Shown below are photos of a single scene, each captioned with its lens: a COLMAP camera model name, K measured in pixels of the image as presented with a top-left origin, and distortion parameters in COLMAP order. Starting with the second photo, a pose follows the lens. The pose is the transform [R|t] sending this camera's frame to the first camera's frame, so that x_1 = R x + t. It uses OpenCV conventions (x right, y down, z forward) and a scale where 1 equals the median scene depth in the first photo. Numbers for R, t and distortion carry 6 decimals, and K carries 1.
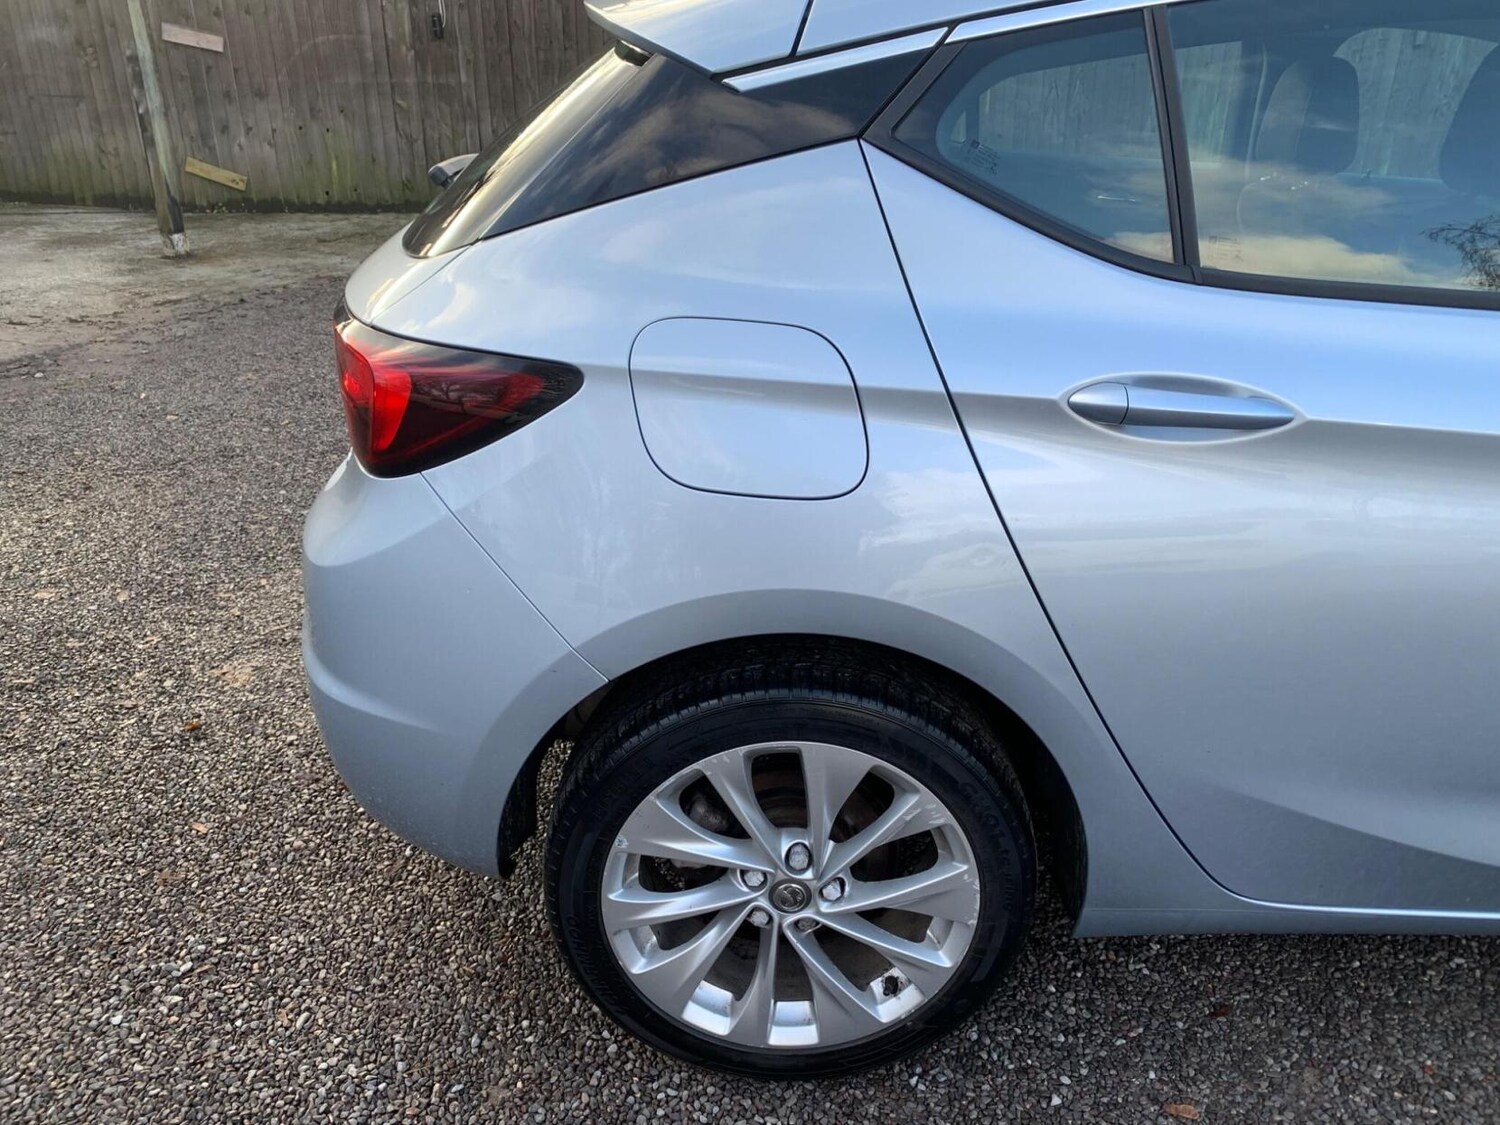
lens RADIAL K [[1167.9, 0, 751.4], [0, 1167.9, 561.9], [0, 0, 1]] dist [-0.000235, 0.007782]
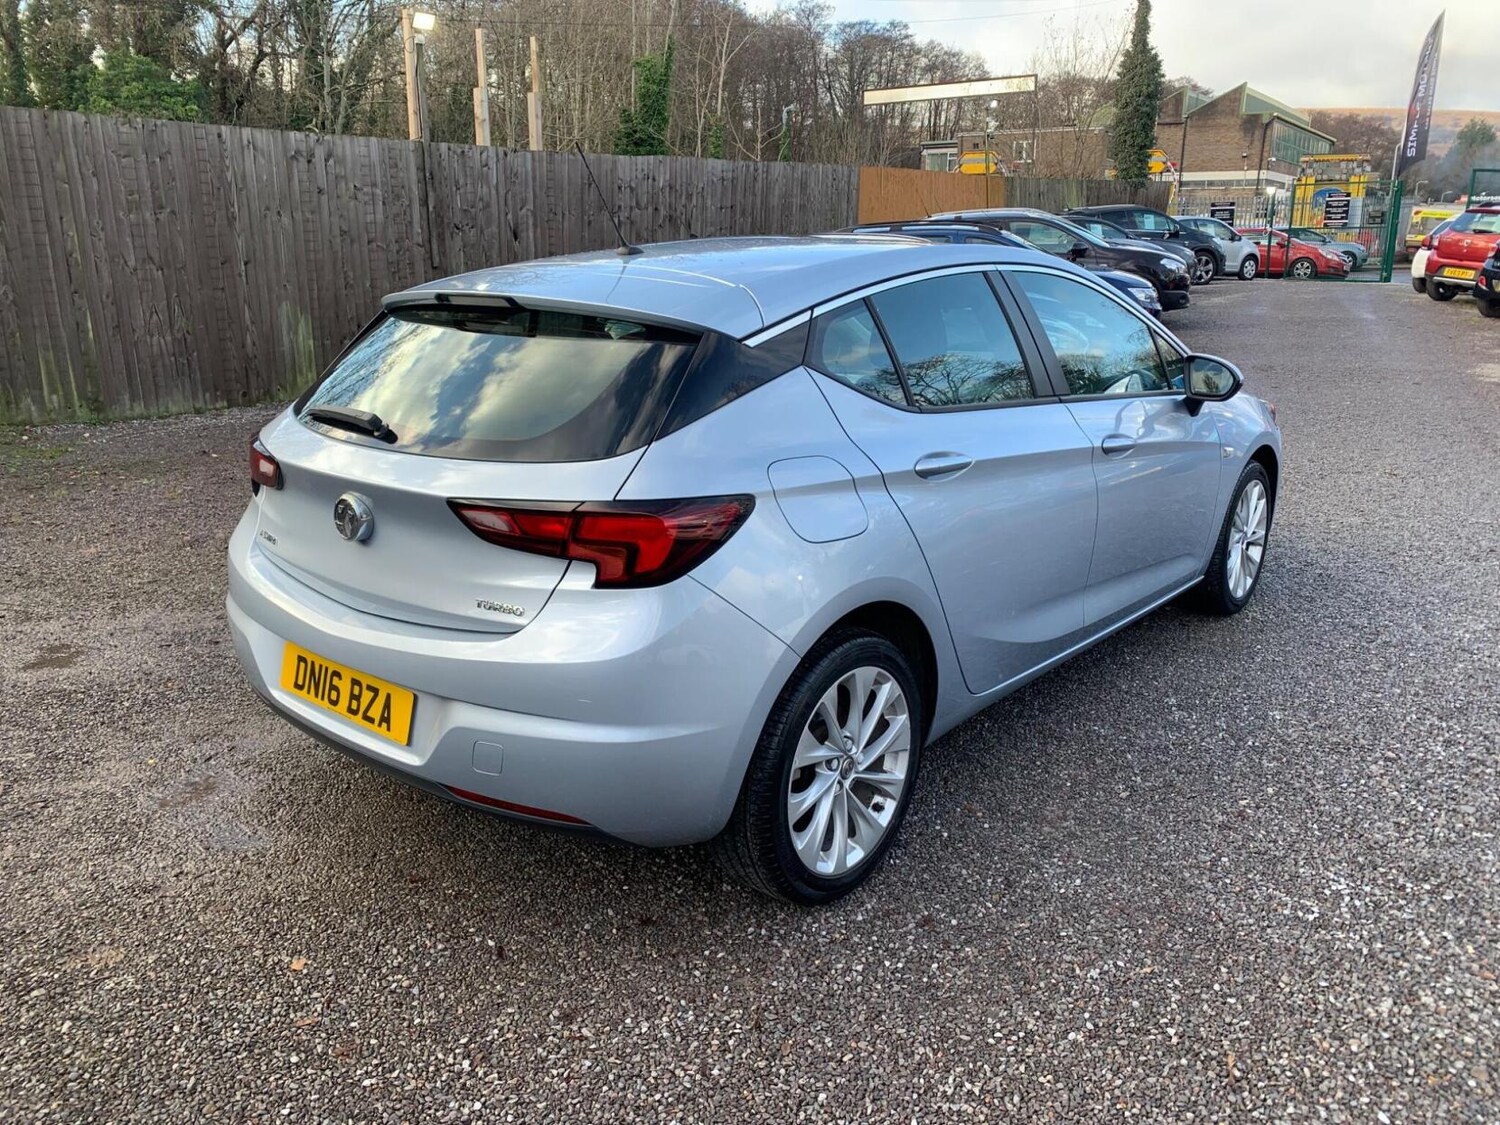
lens RADIAL K [[1167.9, 0, 748.5], [0, 1167.9, 550.8], [0, 0, 1]] dist [-0.000235, 0.007782]
pose [[0.651840, -0.204130, 0.730367, -1.485204], [0.322916, 0.946129, -0.023763, -0.041109], [-0.686171, 0.251336, 0.682641, -0.225379]]
